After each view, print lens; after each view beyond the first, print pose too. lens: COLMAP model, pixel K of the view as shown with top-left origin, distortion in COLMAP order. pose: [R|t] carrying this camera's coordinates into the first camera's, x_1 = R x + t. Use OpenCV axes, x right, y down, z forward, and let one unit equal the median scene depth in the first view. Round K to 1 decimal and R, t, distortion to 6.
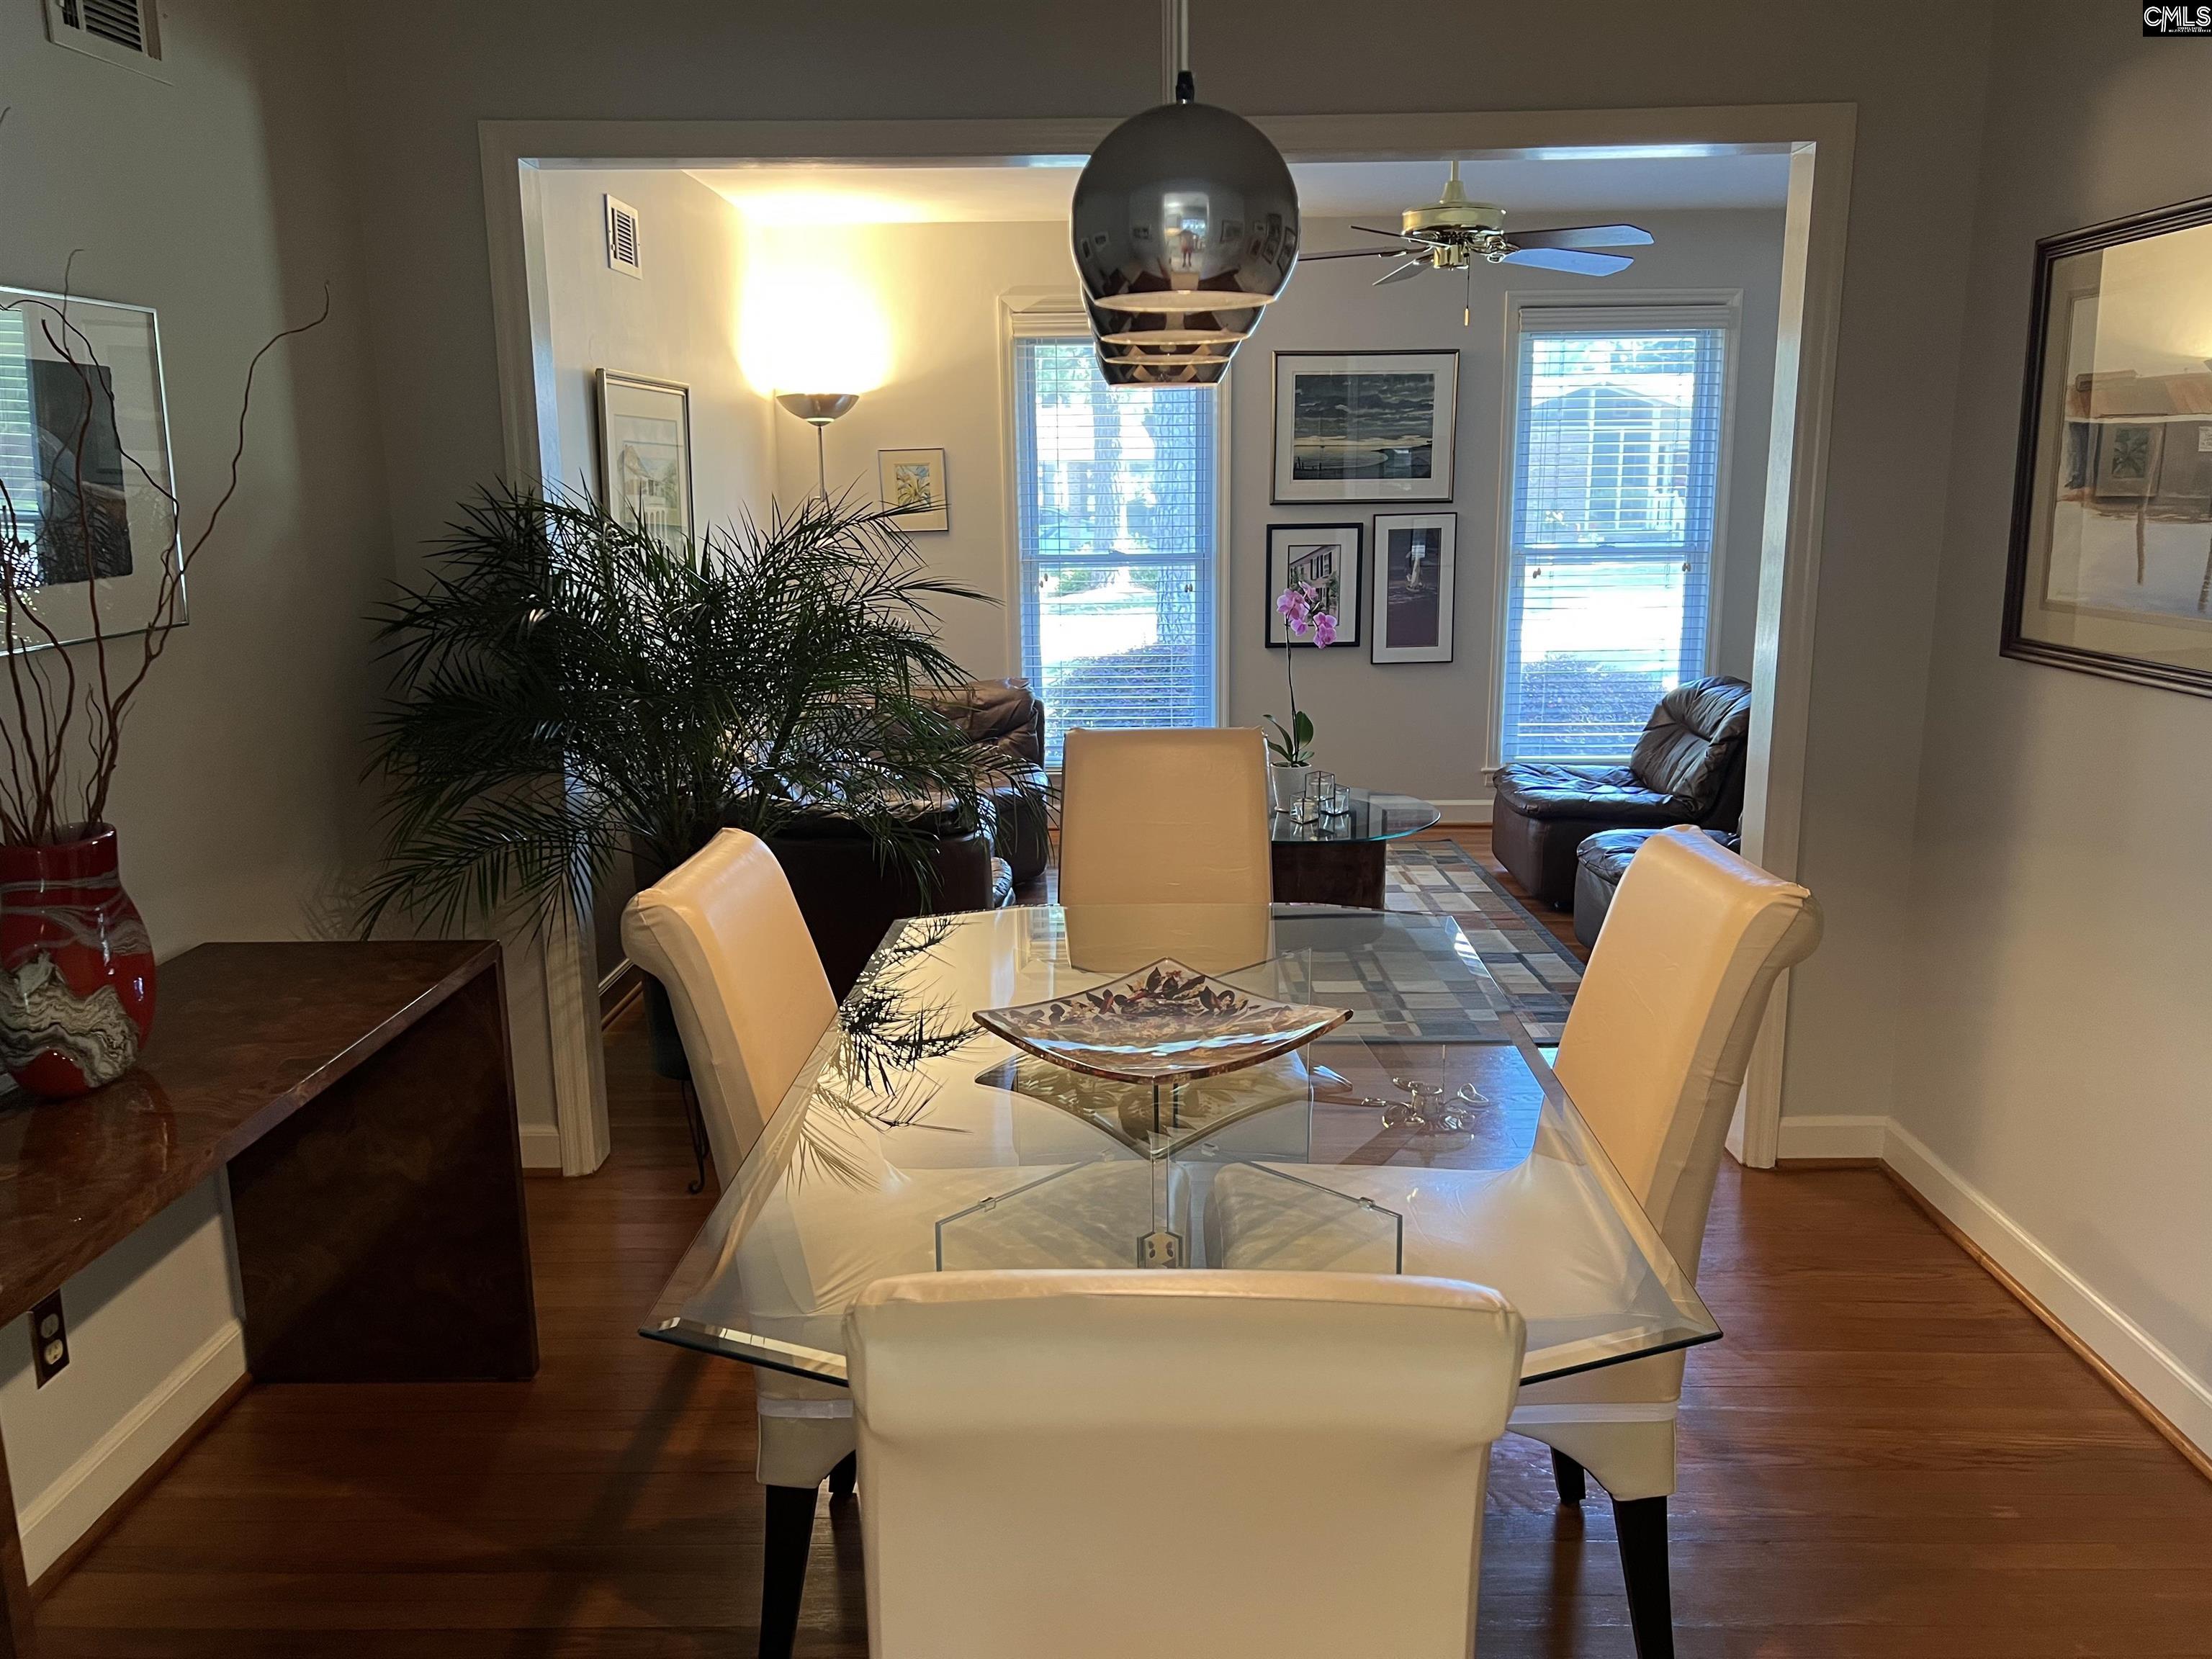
lens RADIAL K [[1659.4, 0, 1116.1], [0, 1659.4, 833.0], [0, 0, 1]] dist [0.054007, -0.072099]
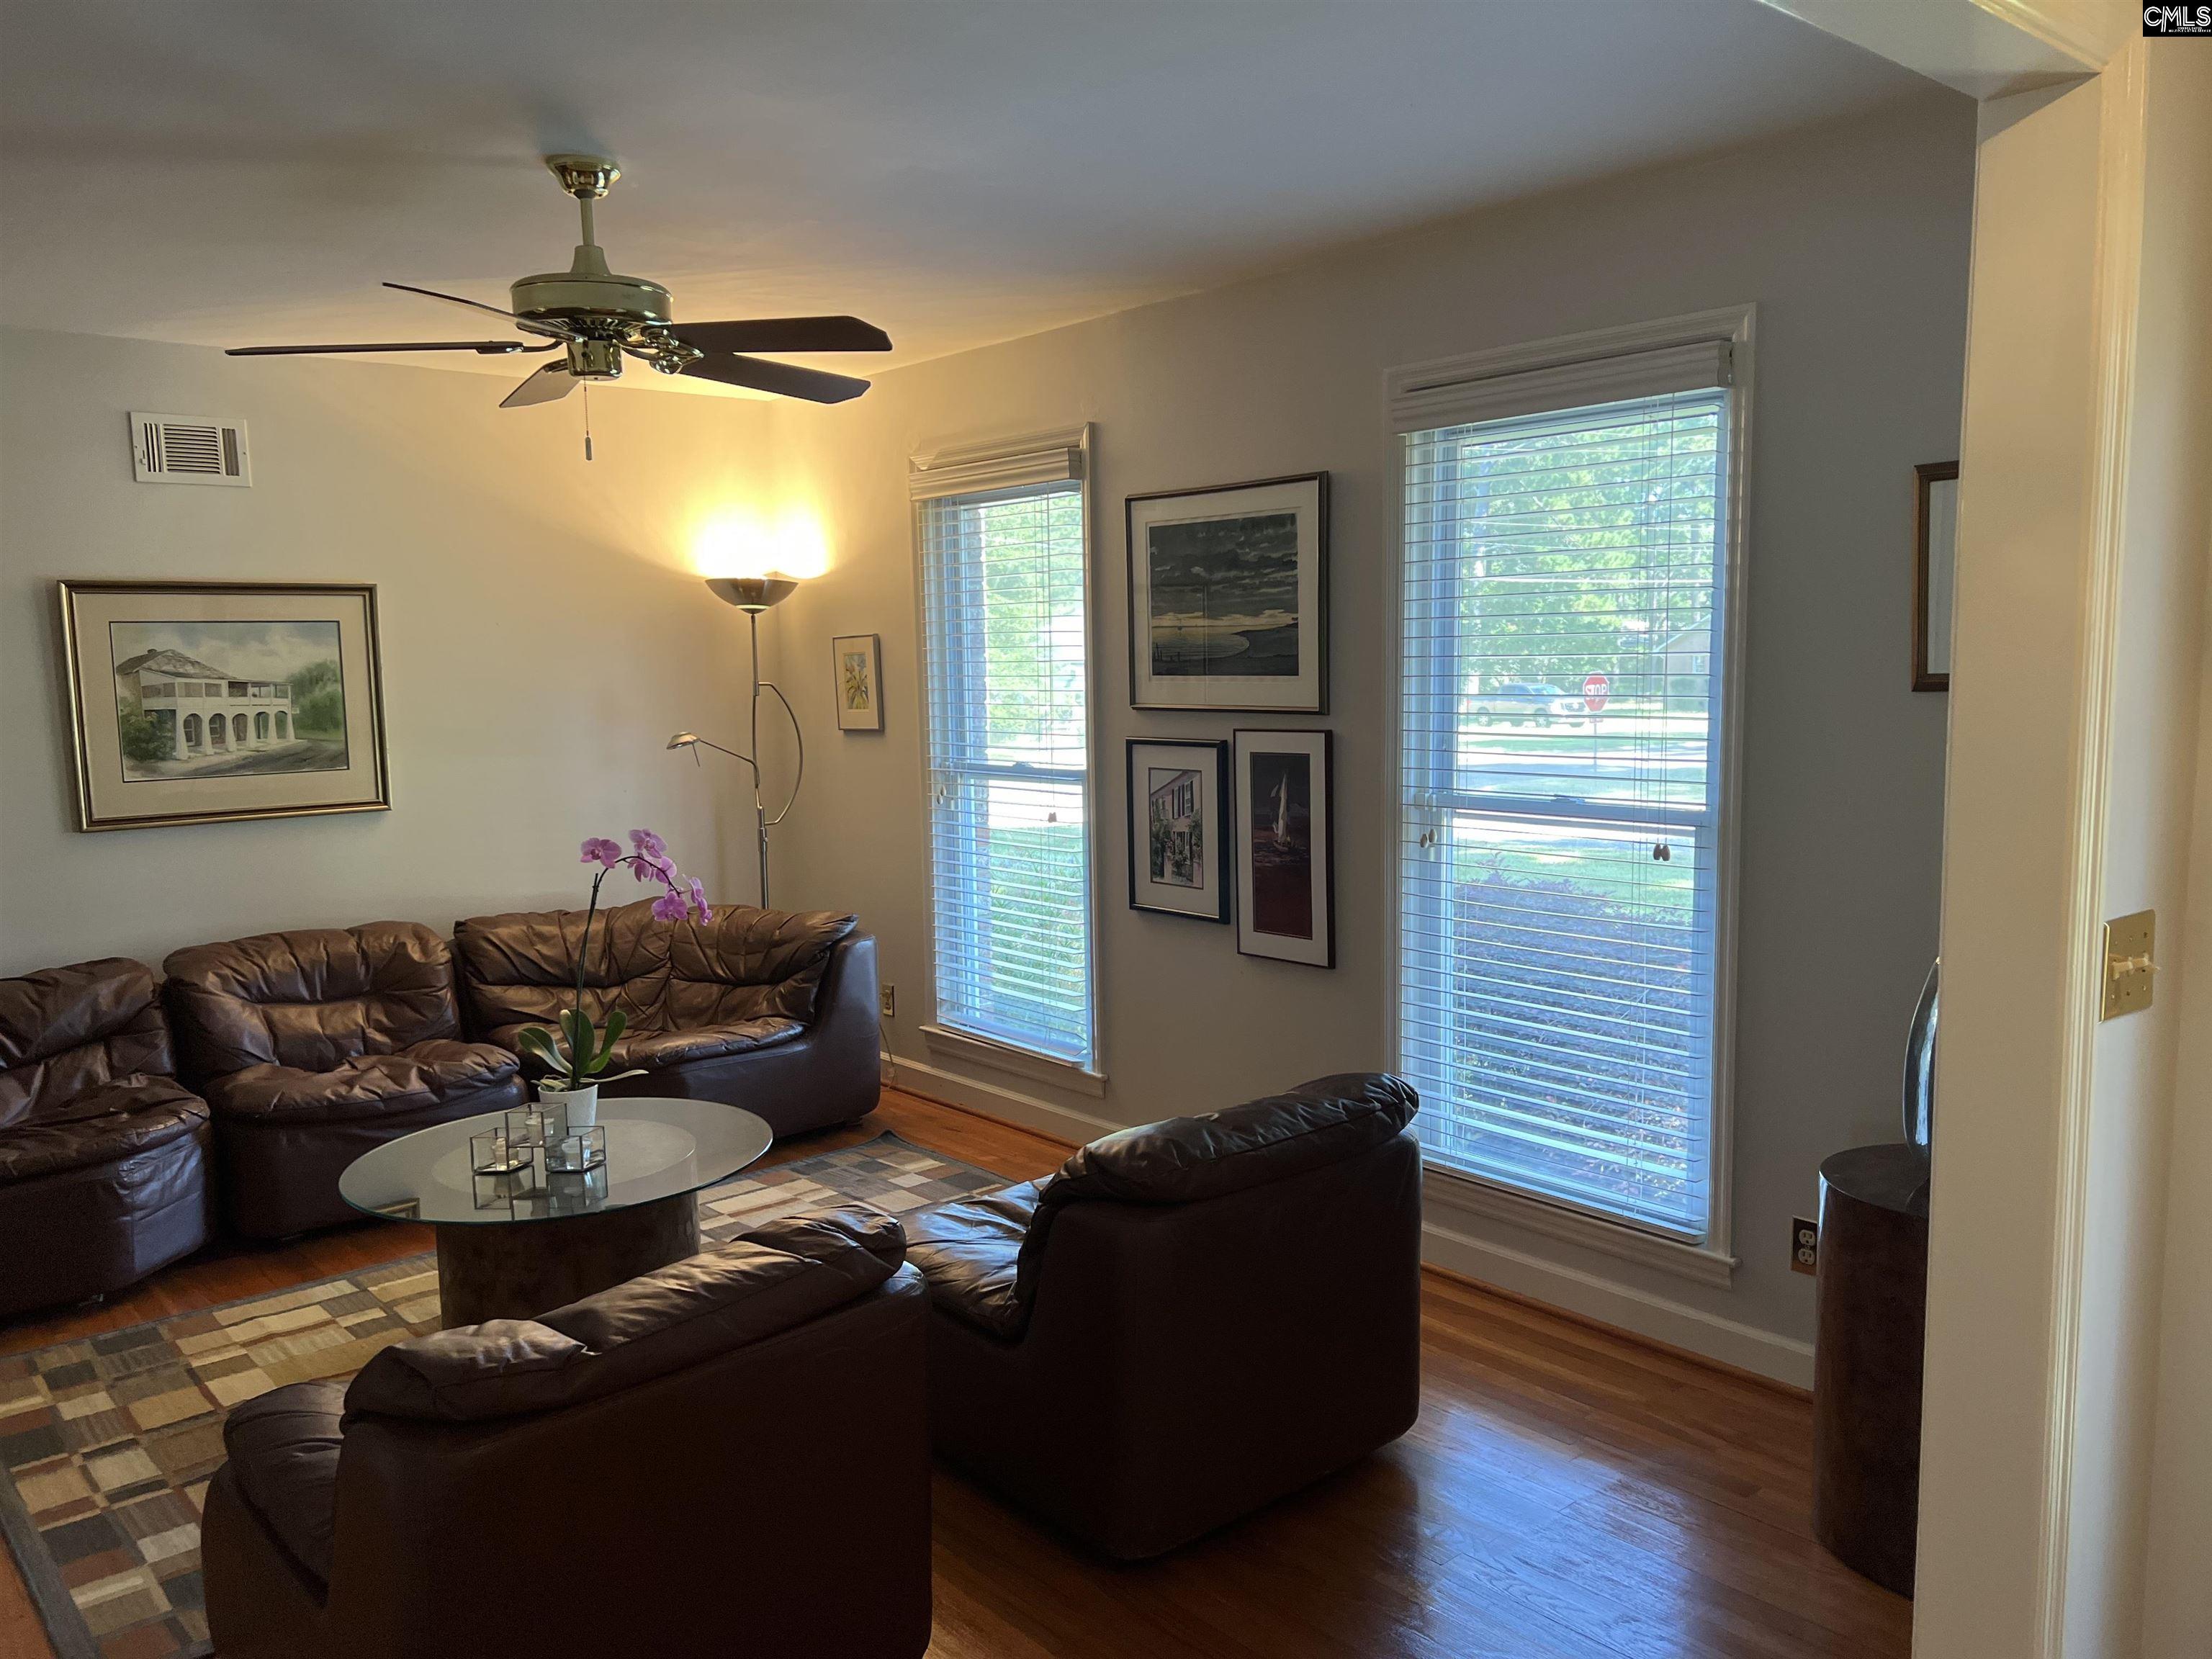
lens RADIAL K [[1659.4, 0, 1145.2], [0, 1659.4, 834.0], [0, 0, 1]] dist [0.054007, -0.072099]
pose [[0.679566, 0.077863, -0.729470, 0.613769], [-0.141581, 0.989578, -0.026268, -0.128744], [0.719823, 0.121130, 0.683508, 0.535828]]
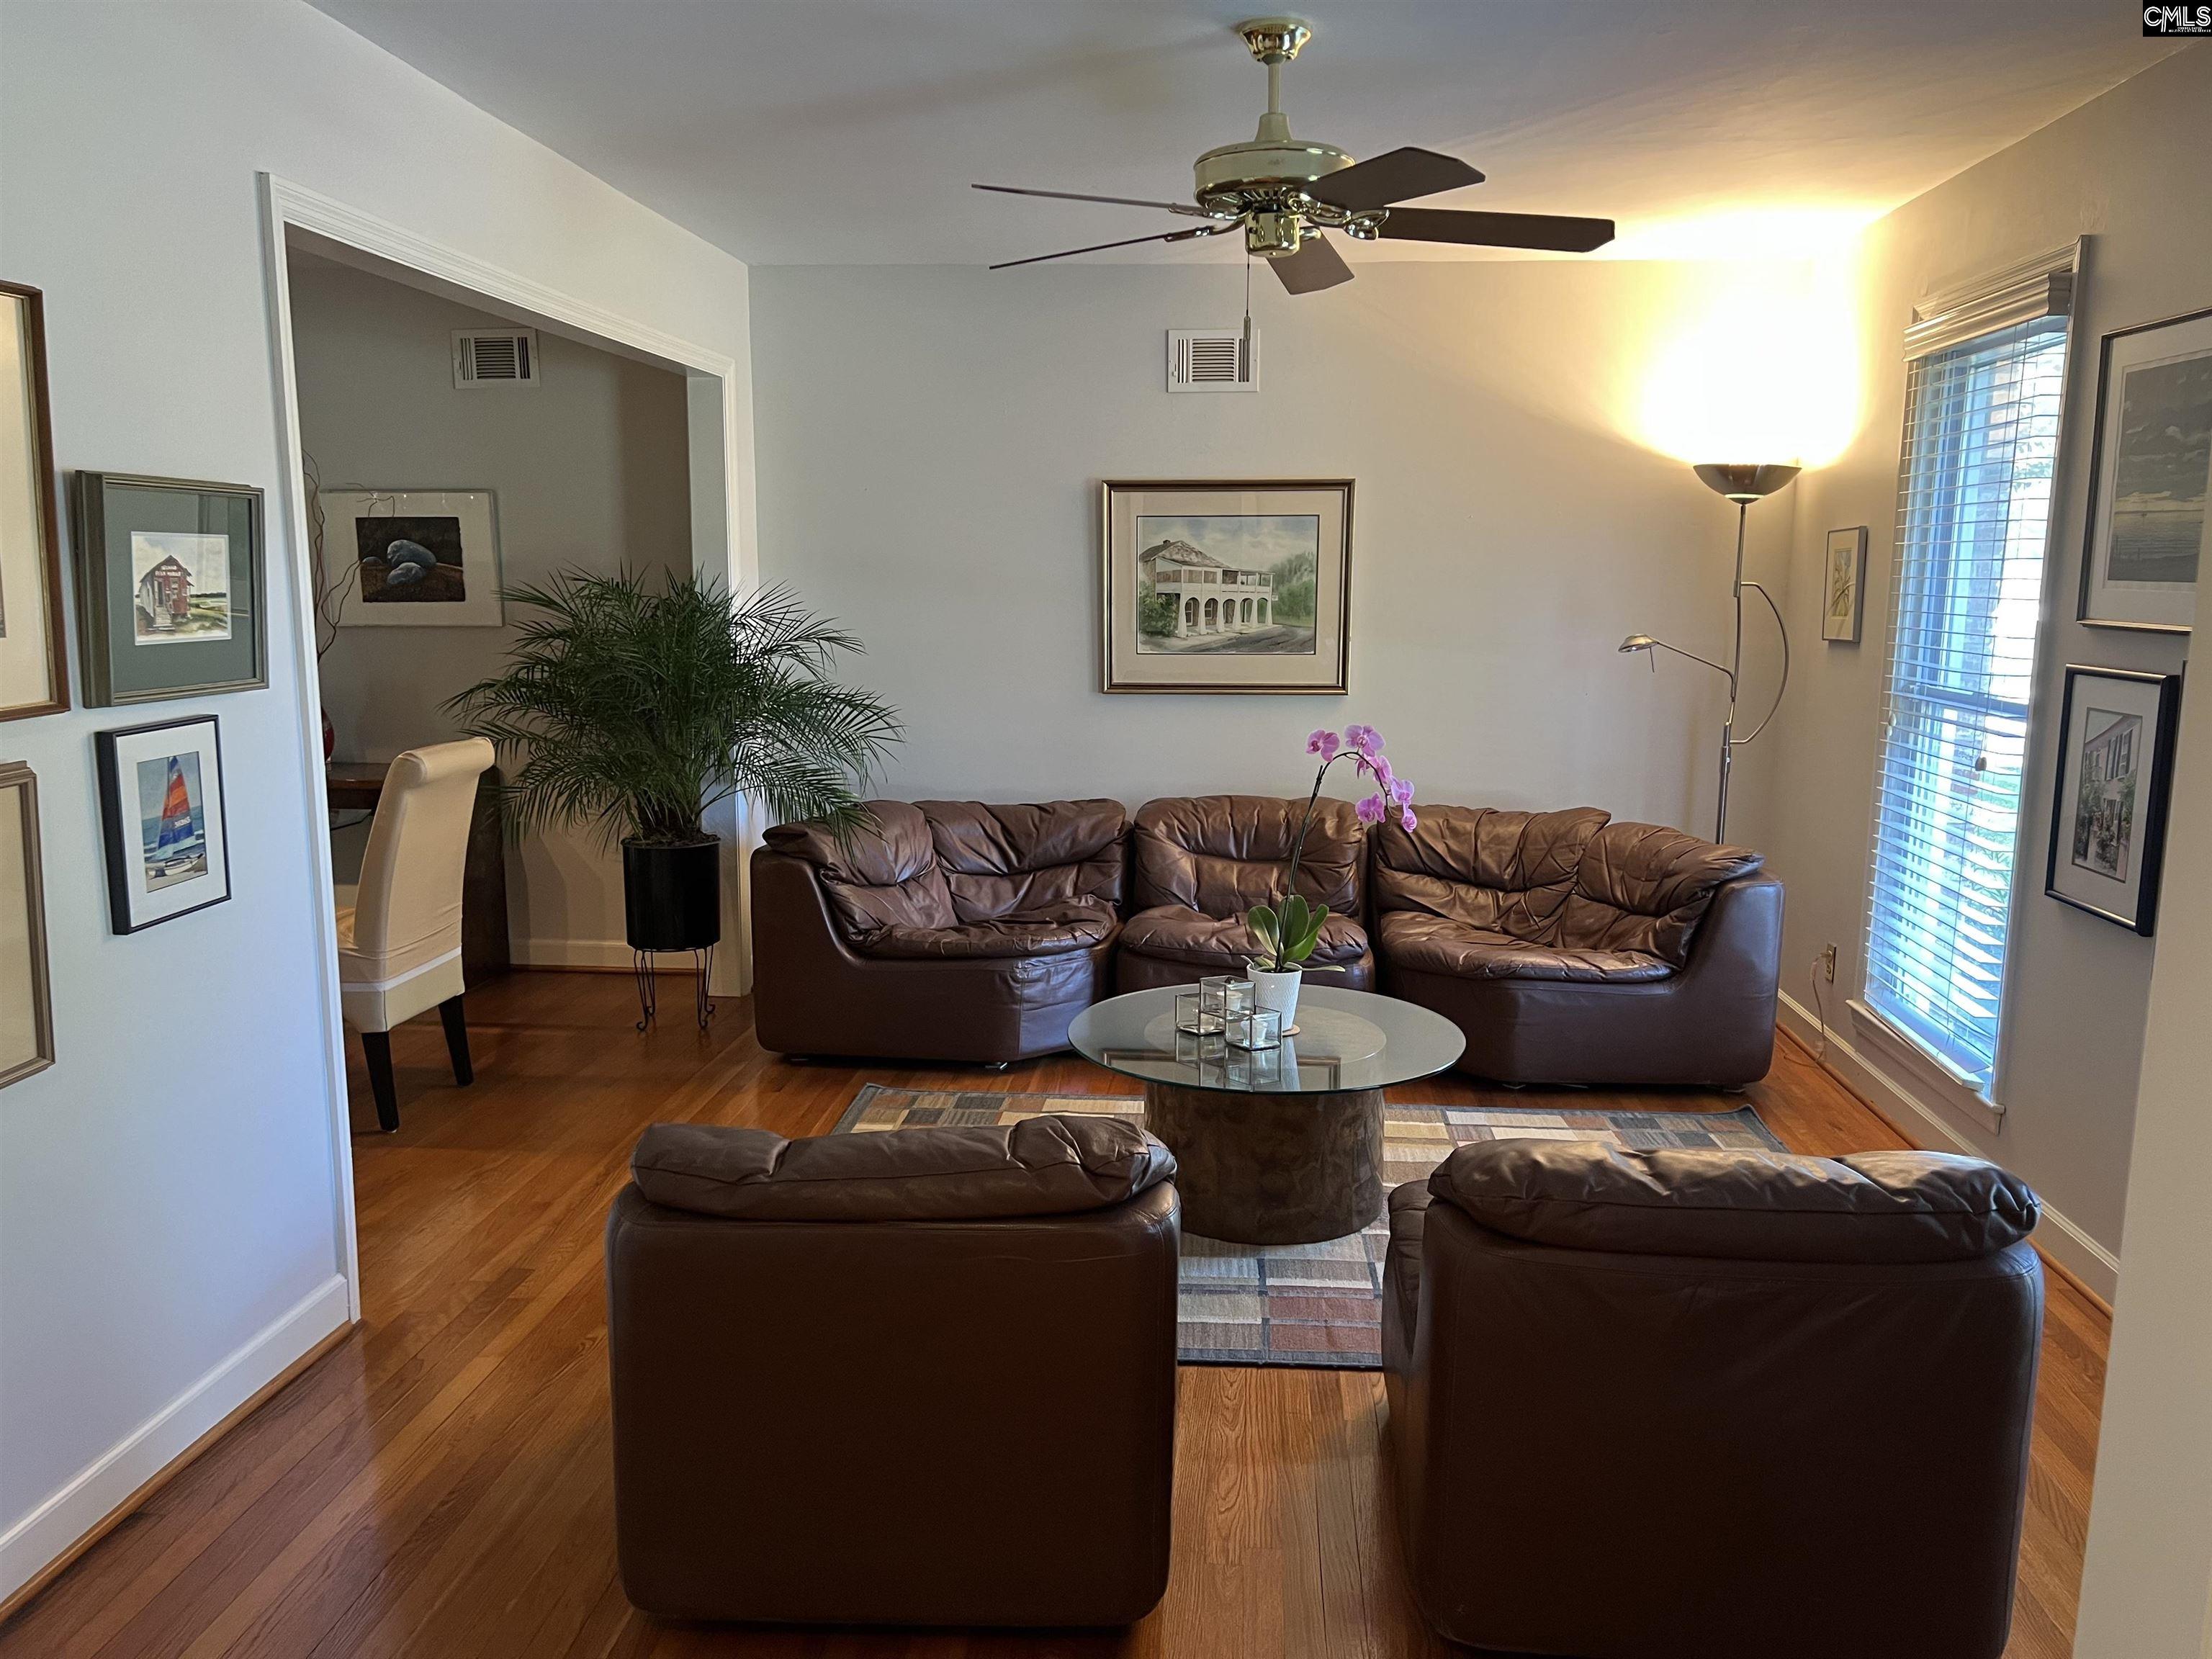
lens RADIAL K [[1659.4, 0, 1098.1], [0, 1659.4, 848.8], [0, 0, 1]] dist [0.054007, -0.072099]
pose [[-0.073160, 0.175649, -0.981731, 0.638719], [-0.208581, 0.959905, 0.187288, -0.166286], [0.975265, 0.218473, -0.033589, 0.740313]]
